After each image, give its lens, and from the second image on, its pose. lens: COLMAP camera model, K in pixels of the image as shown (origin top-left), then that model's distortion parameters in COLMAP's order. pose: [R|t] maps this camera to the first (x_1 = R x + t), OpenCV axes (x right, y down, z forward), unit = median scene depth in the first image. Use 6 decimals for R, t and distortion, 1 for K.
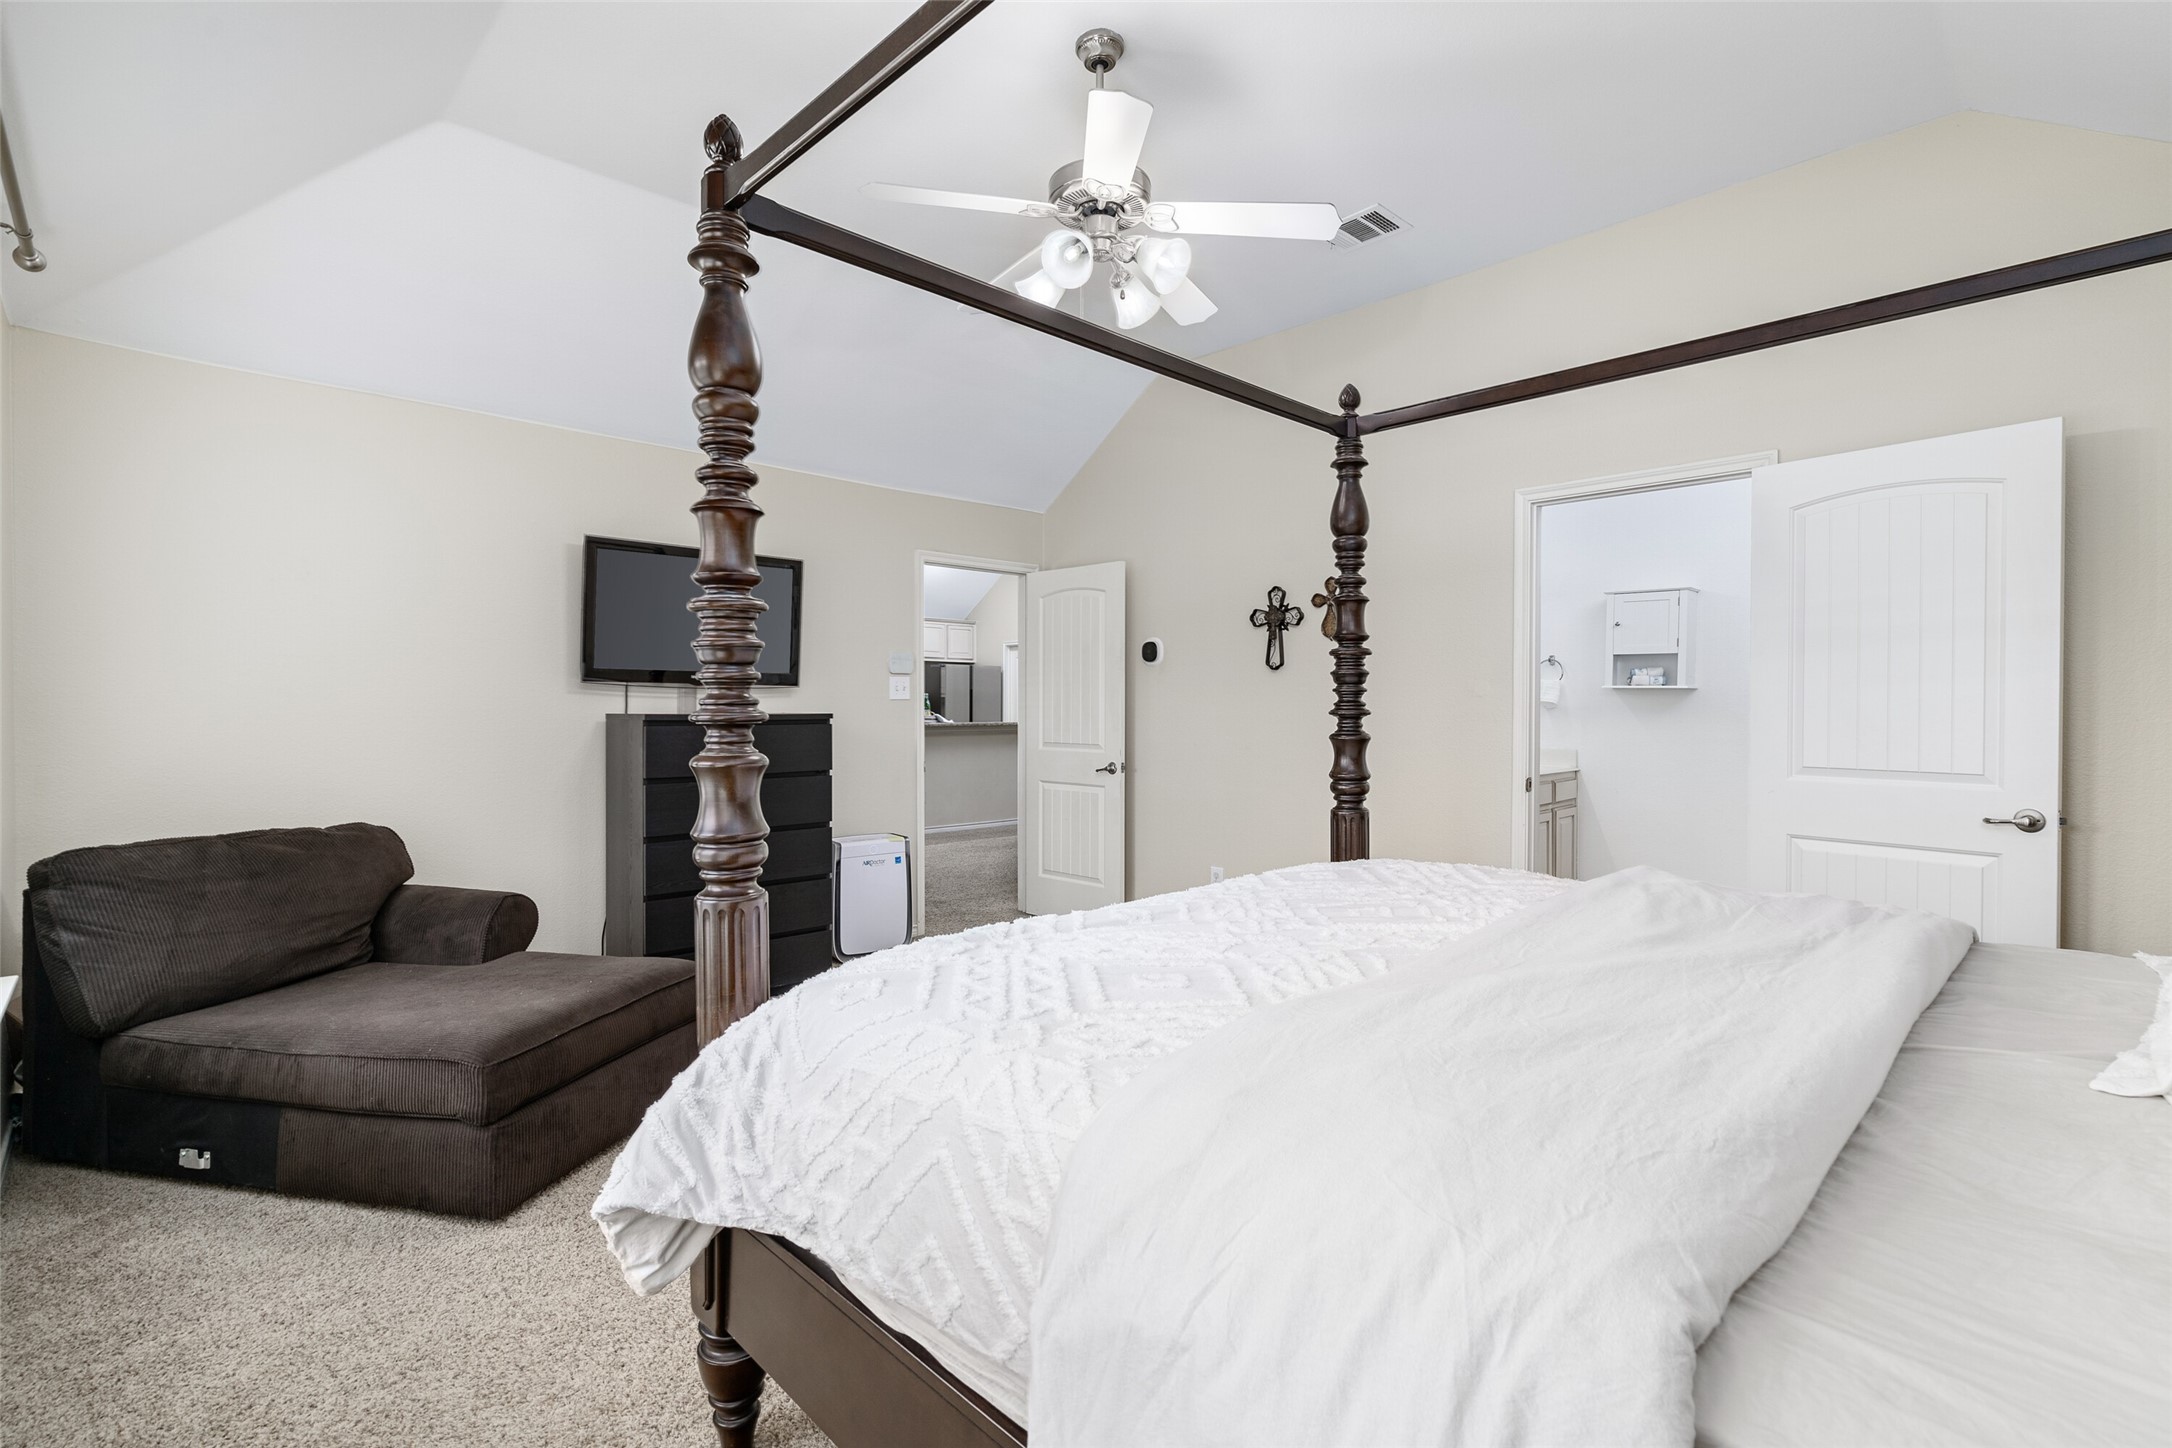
lens RADIAL K [[996.7, 0, 1087.8], [0, 996.7, 711.9], [0, 0, 1]] dist [0.001808, -0.000832]
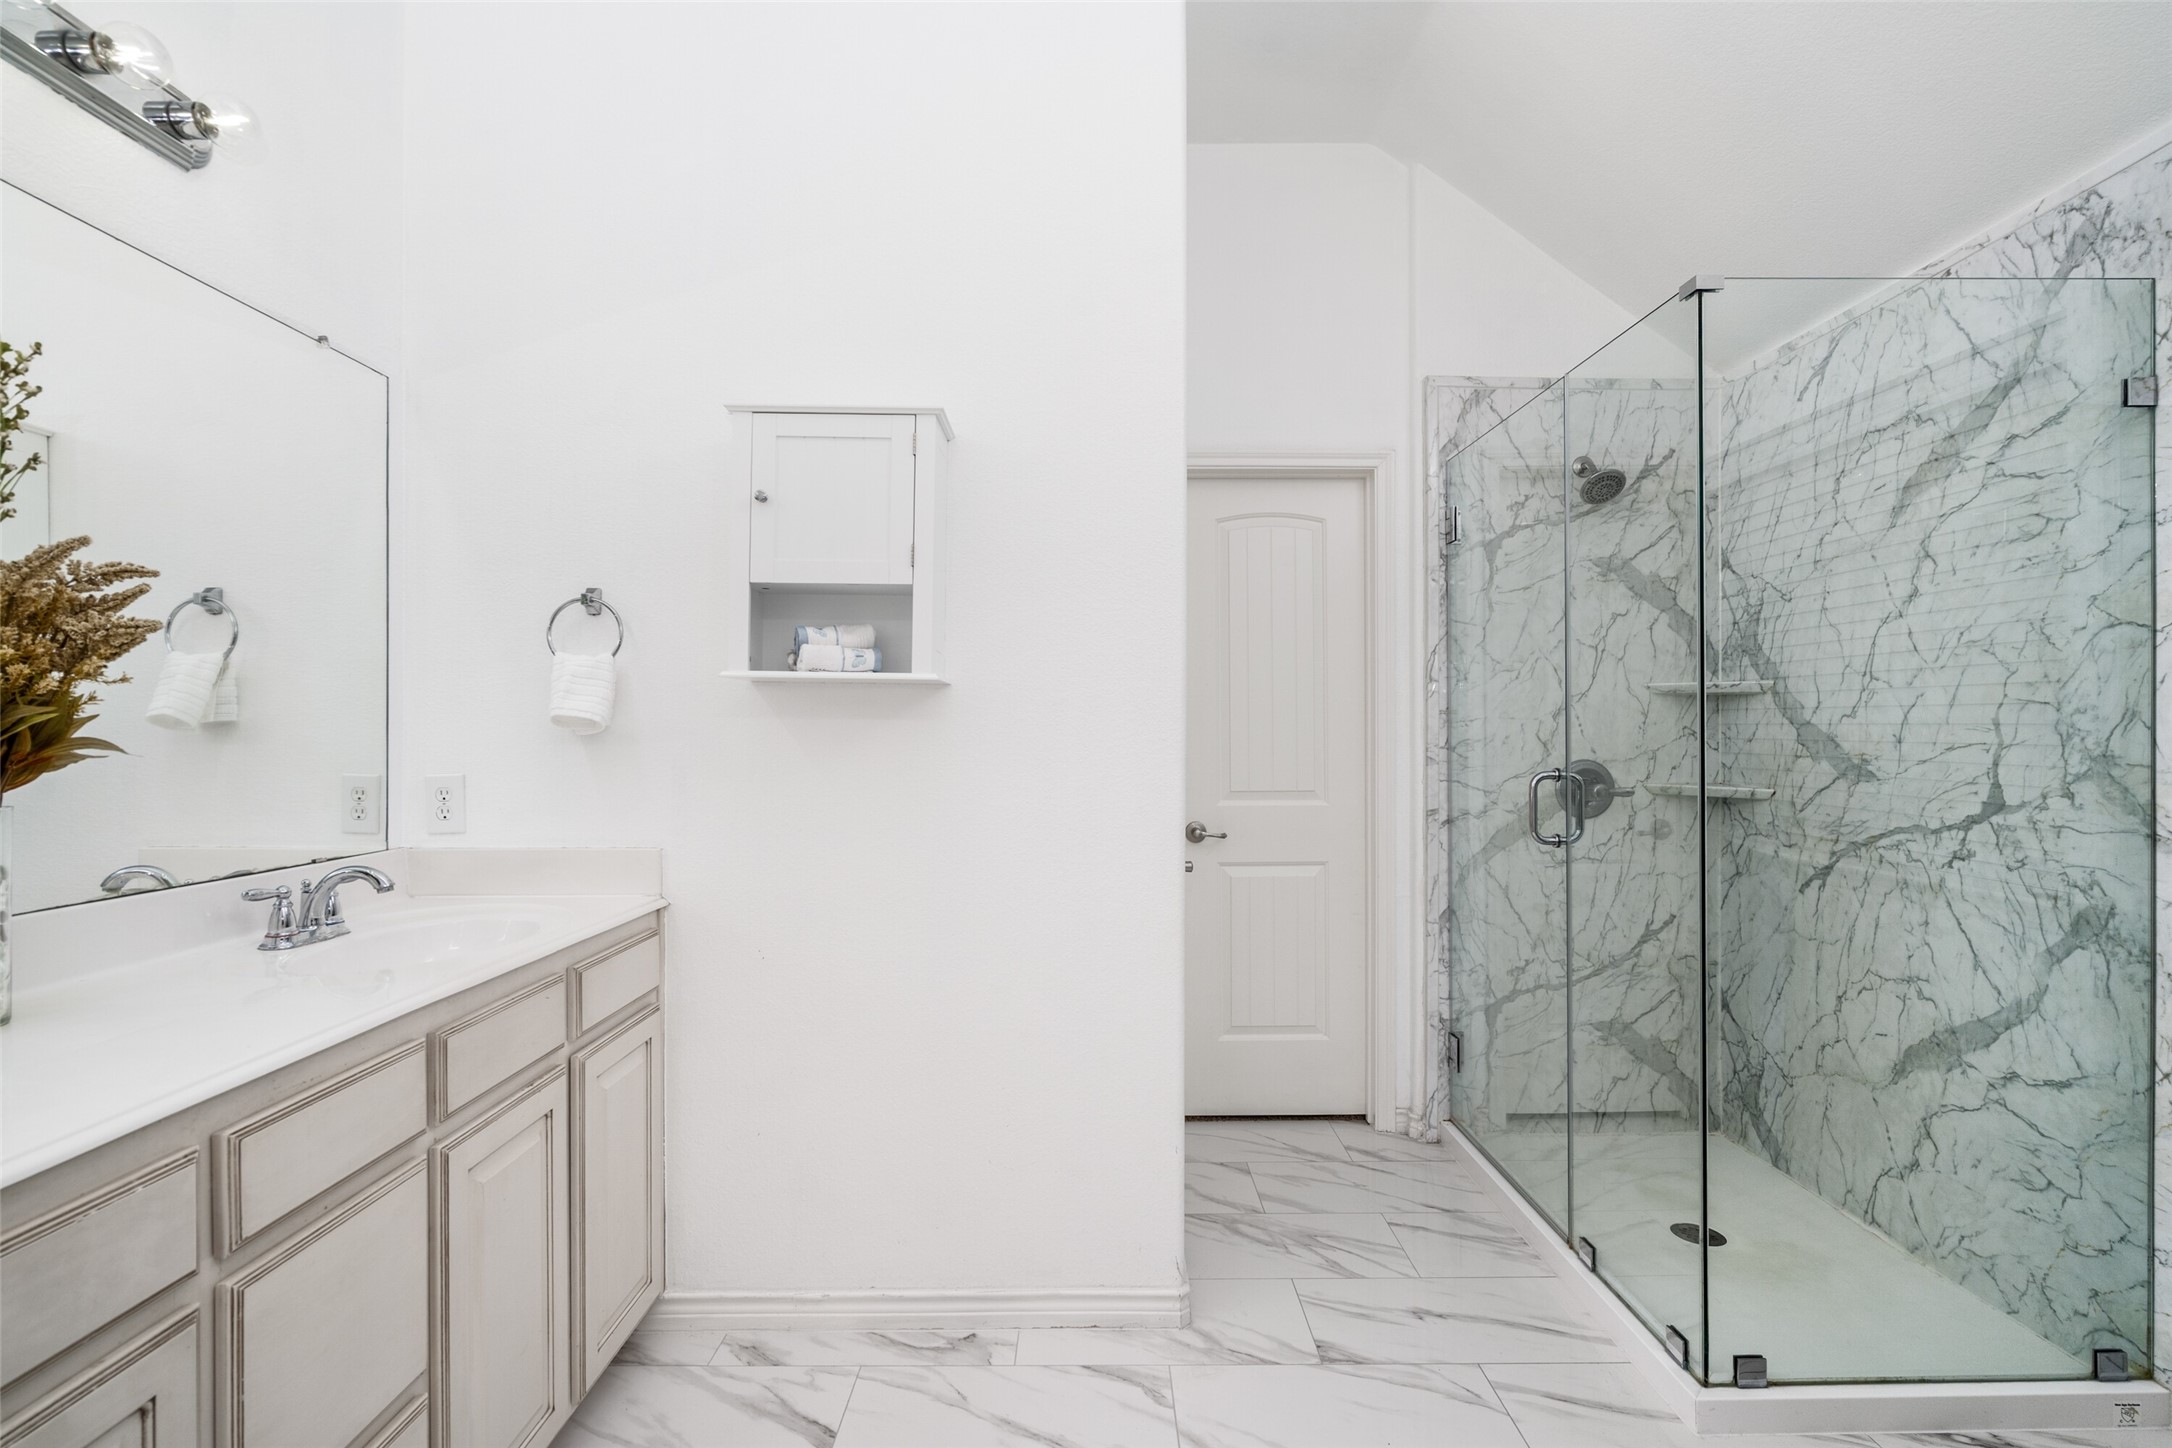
lens RADIAL K [[996.7, 0, 1088.7], [0, 996.7, 734.8], [0, 0, 1]] dist [0.001808, -0.000832]
pose [[0.889127, -0.005626, 0.457626, 0.473547], [0.007840, 0.999965, -0.002937, -0.001851], [-0.457594, 0.006199, 0.889140, 0.626207]]
